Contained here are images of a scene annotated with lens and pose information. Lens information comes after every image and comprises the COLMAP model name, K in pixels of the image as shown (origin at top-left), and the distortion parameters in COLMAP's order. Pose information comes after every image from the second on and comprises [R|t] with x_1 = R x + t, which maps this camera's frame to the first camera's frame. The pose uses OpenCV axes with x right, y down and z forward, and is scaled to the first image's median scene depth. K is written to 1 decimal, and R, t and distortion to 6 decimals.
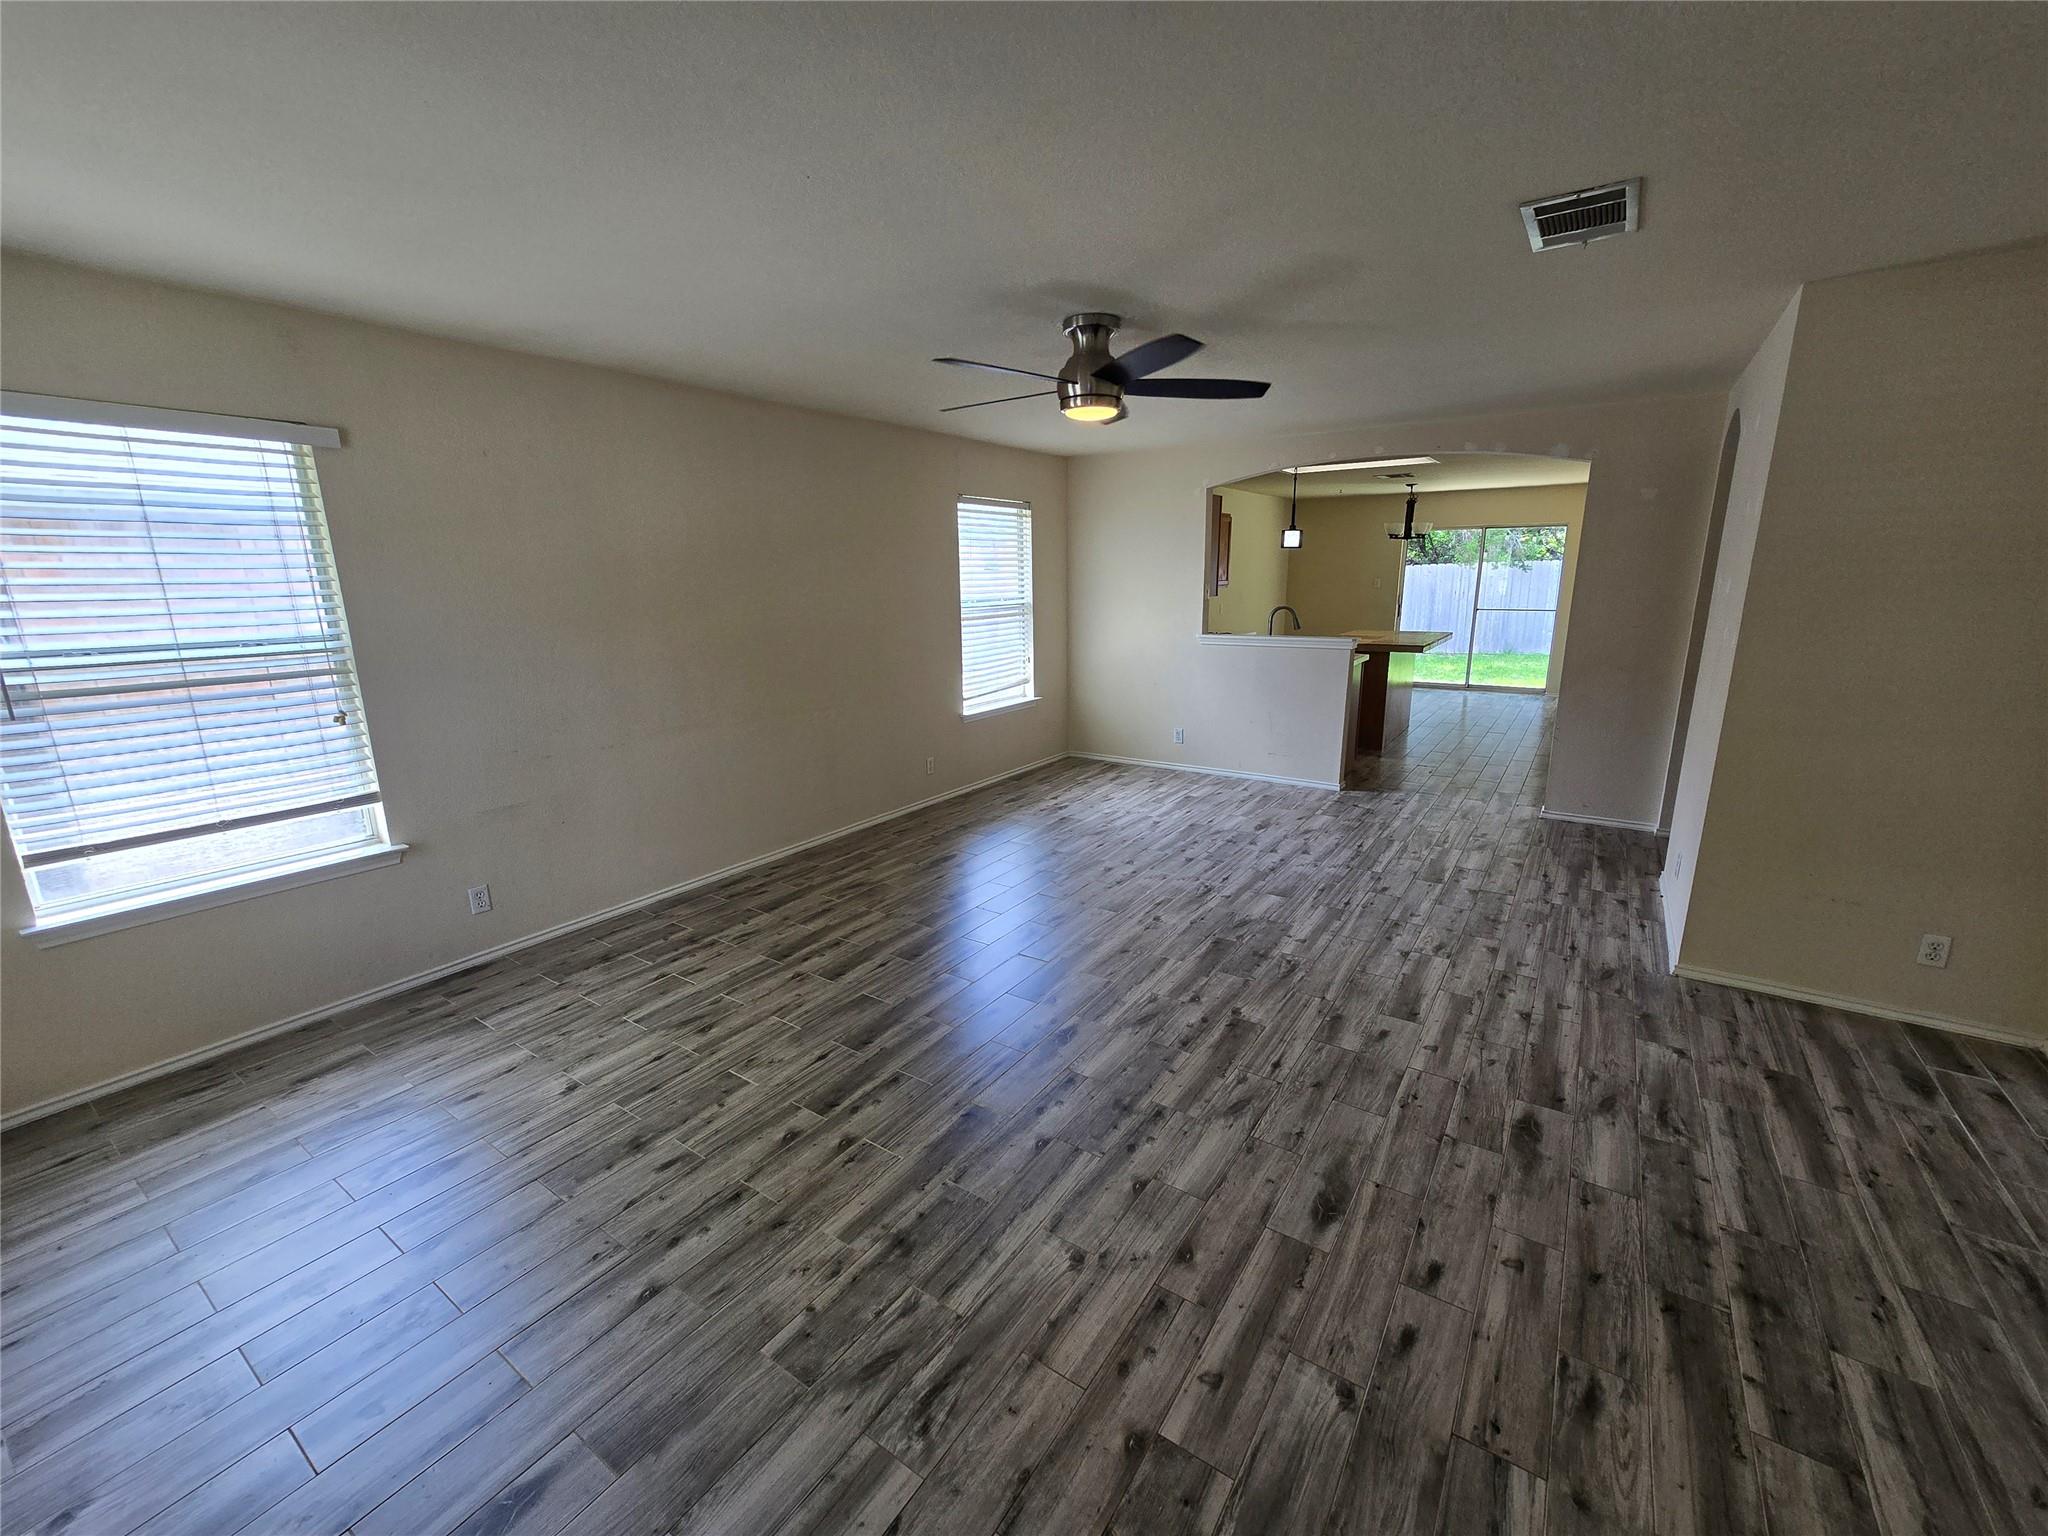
lens RADIAL K [[835.2, 0, 1030.5], [0, 835.2, 771.7], [0, 0, 1]] dist [-0.000304, 0.000194]
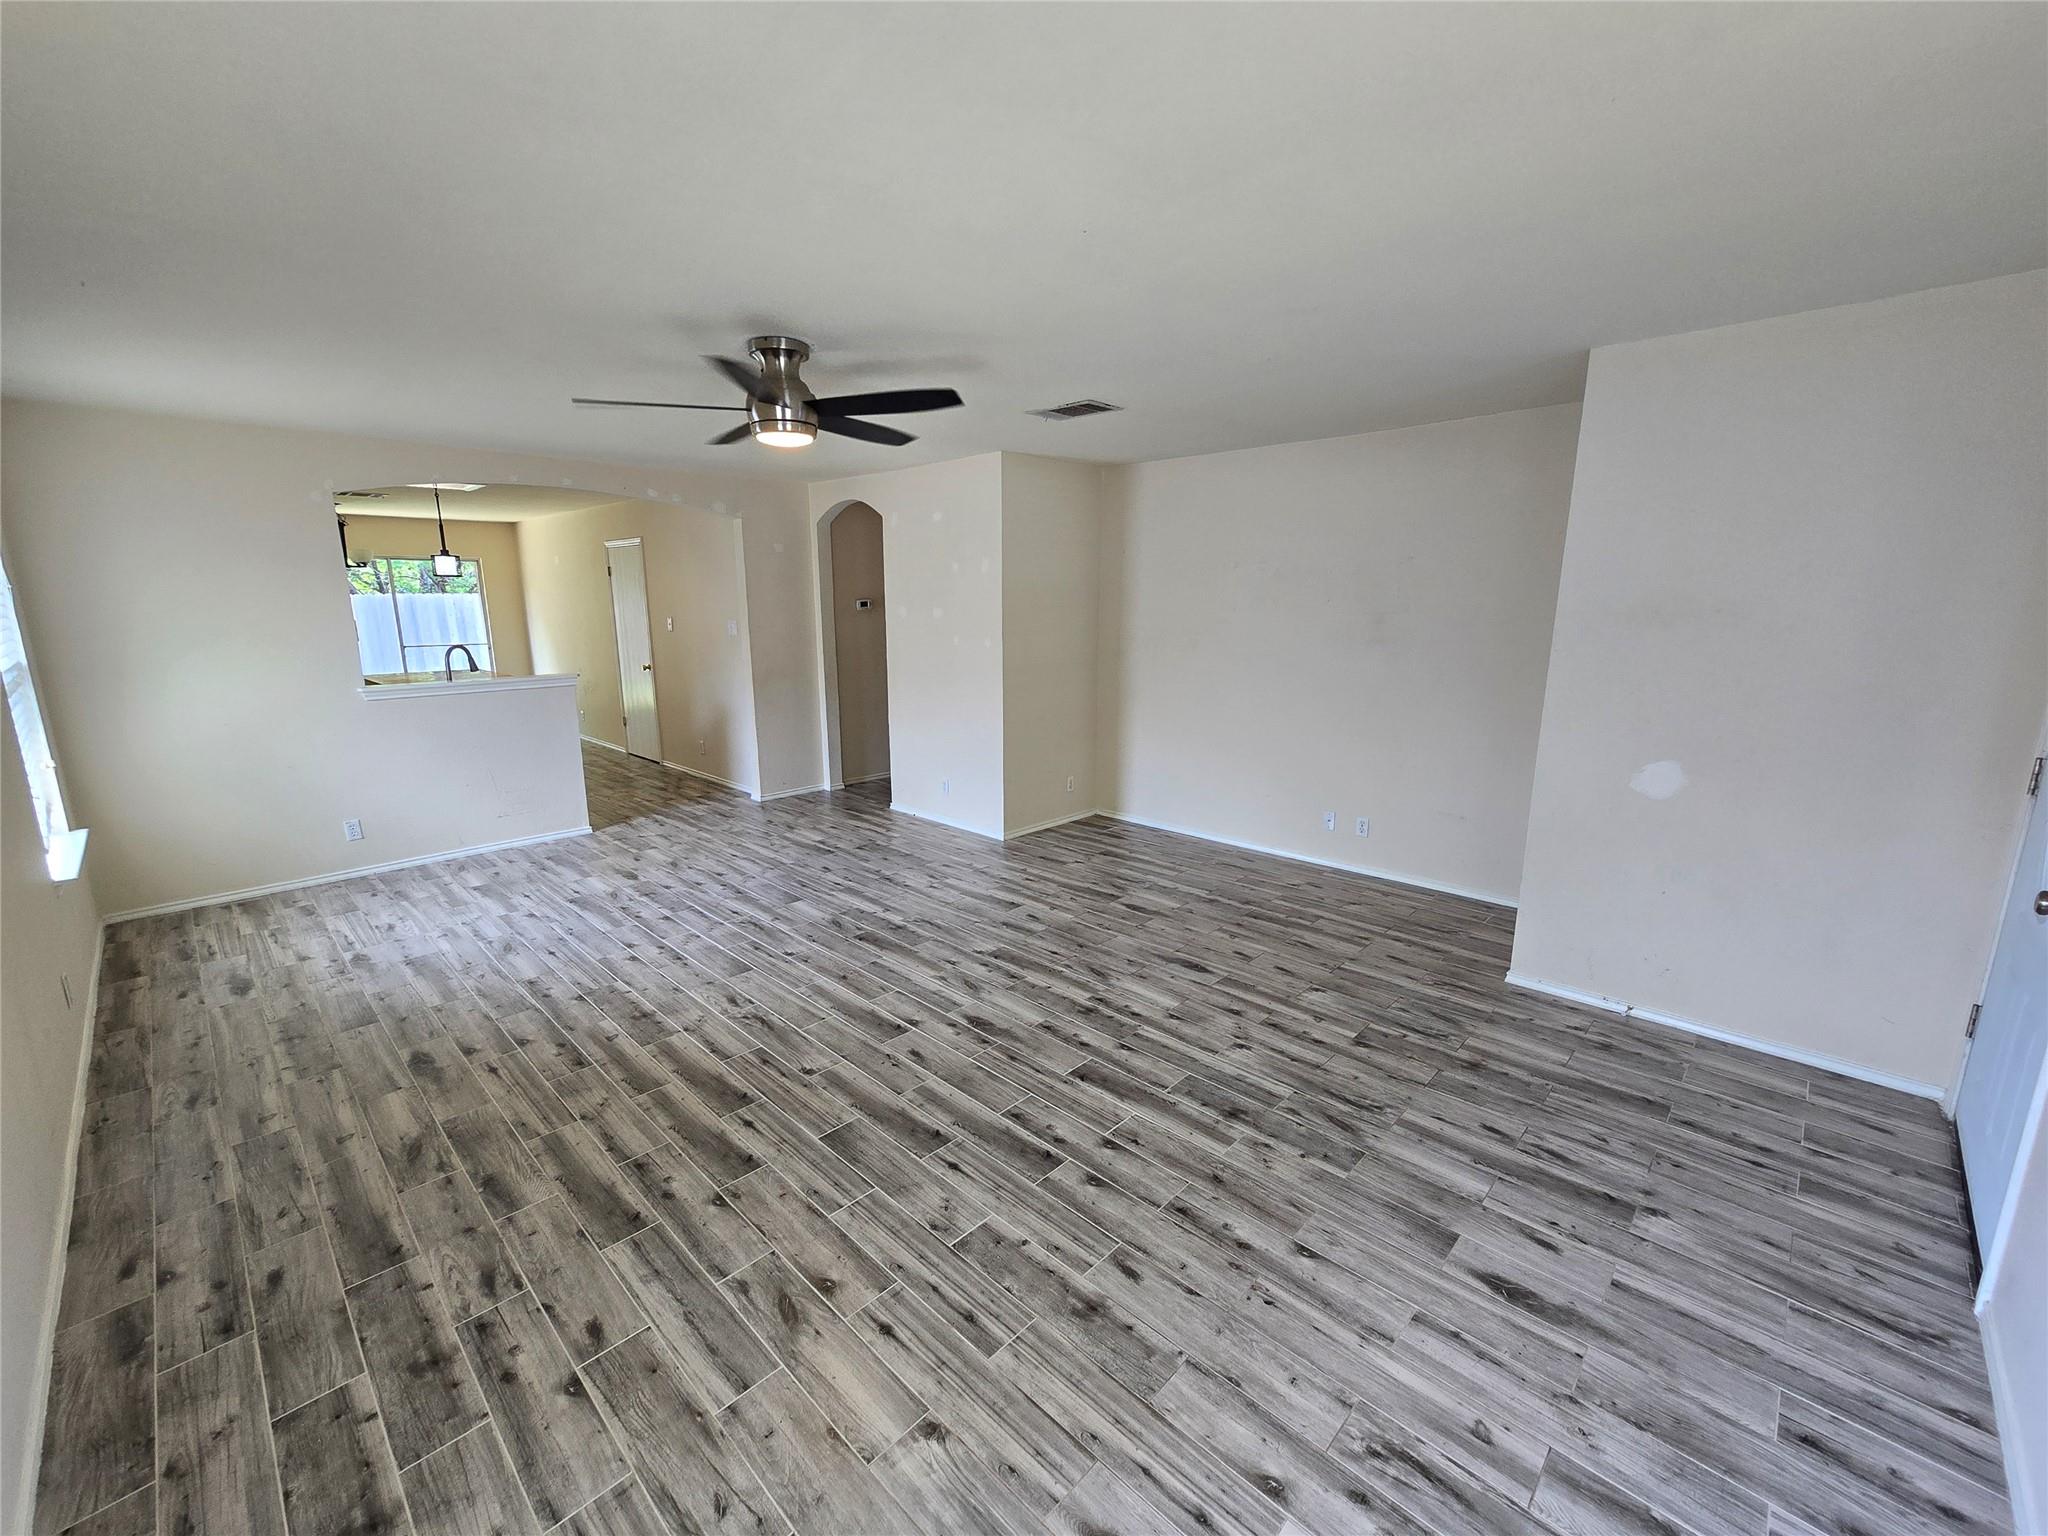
lens RADIAL K [[835.2, 0, 1030.5], [0, 835.2, 771.7], [0, 0, 1]] dist [-0.000304, 0.000194]
pose [[0.173748, -0.190111, 0.966266, -0.906748], [0.230138, 0.961859, 0.147862, -0.140729], [-0.957522, 0.196684, 0.210873, 0.615701]]
